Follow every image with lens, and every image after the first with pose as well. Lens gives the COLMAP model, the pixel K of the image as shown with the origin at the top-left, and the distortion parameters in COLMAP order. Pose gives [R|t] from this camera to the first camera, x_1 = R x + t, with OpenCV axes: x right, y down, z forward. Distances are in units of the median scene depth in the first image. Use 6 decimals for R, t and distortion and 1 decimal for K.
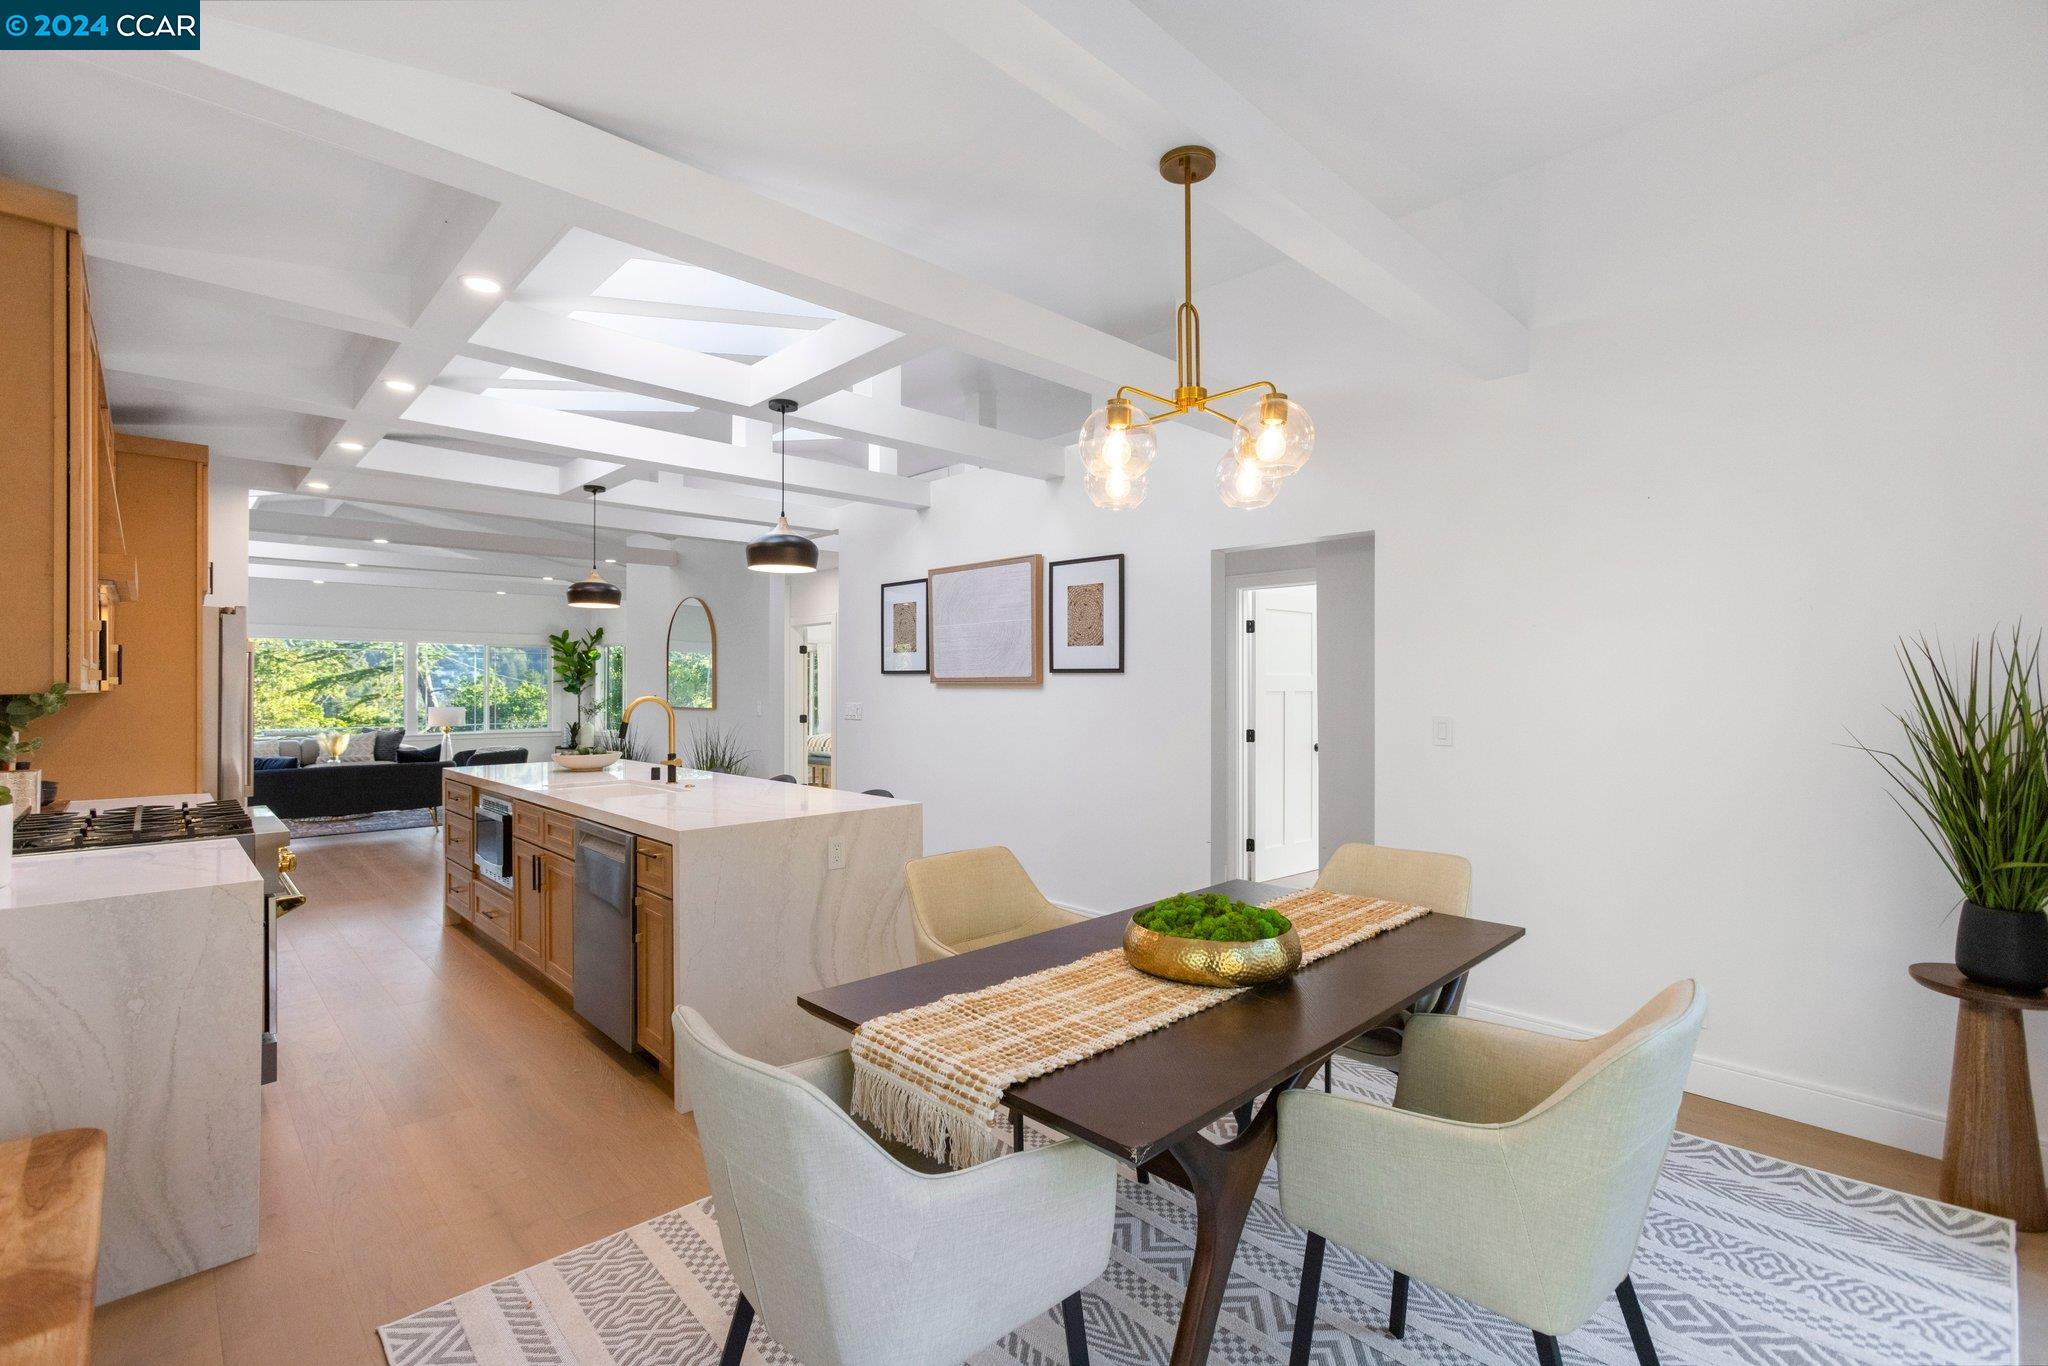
lens RADIAL K [[905.4, 0, 1019.4], [0, 905.4, 691.3], [0, 0, 1]] dist [0.002128, 0.000342]
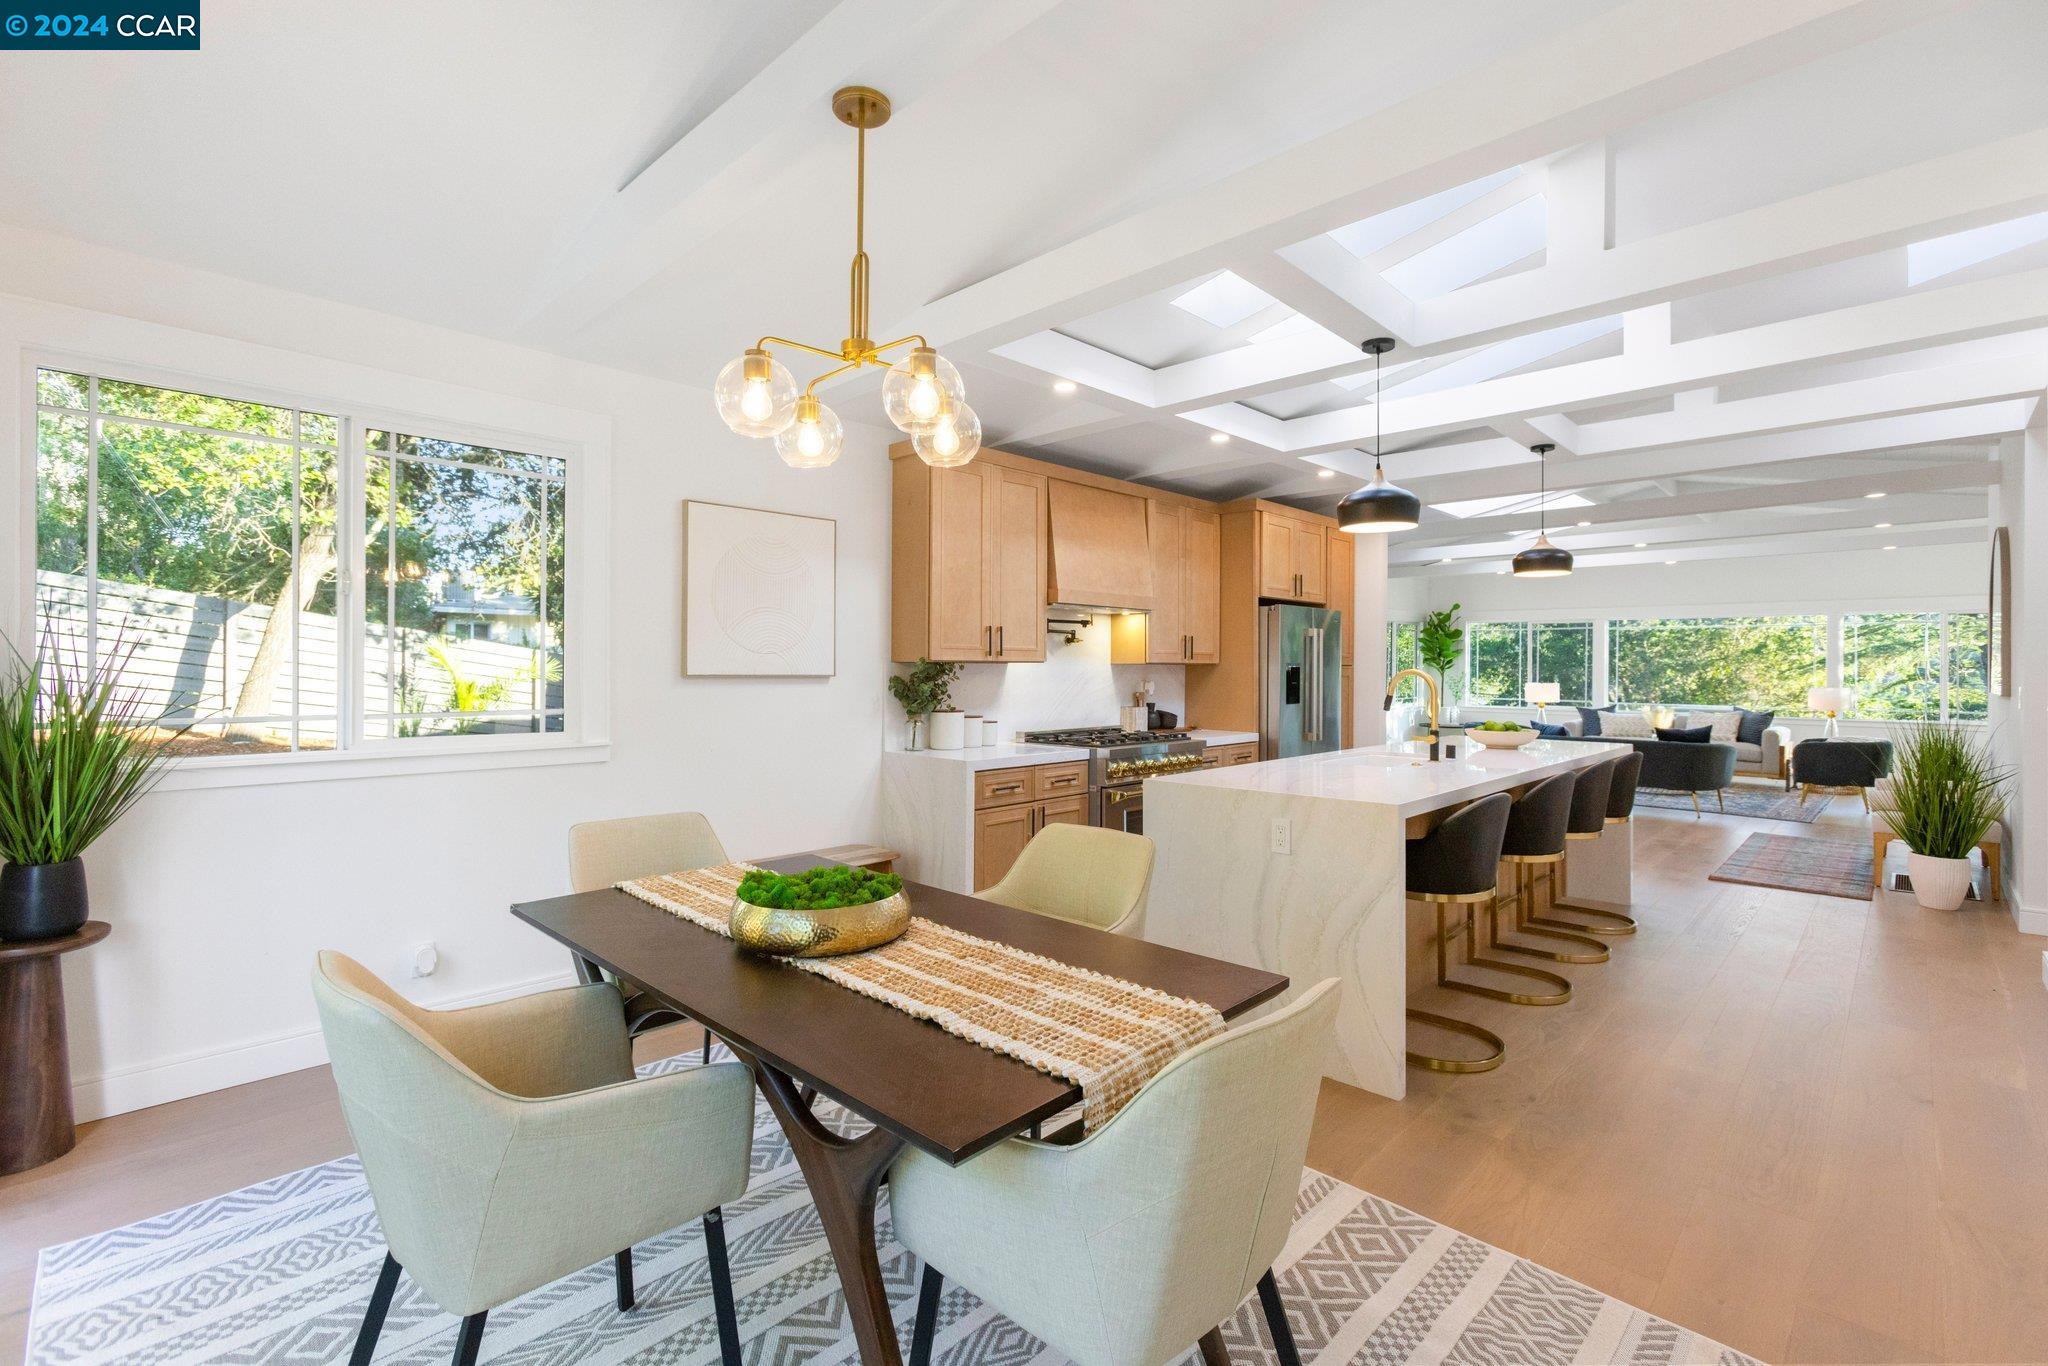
lens RADIAL K [[905.4, 0, 1035.6], [0, 905.4, 677.8], [0, 0, 1]] dist [0.002128, 0.000342]
pose [[0.041252, 0.013185, -0.999062, 0.833422], [-0.004369, 0.999906, 0.013016, 0.005029], [0.999139, 0.003828, 0.041306, 0.824109]]
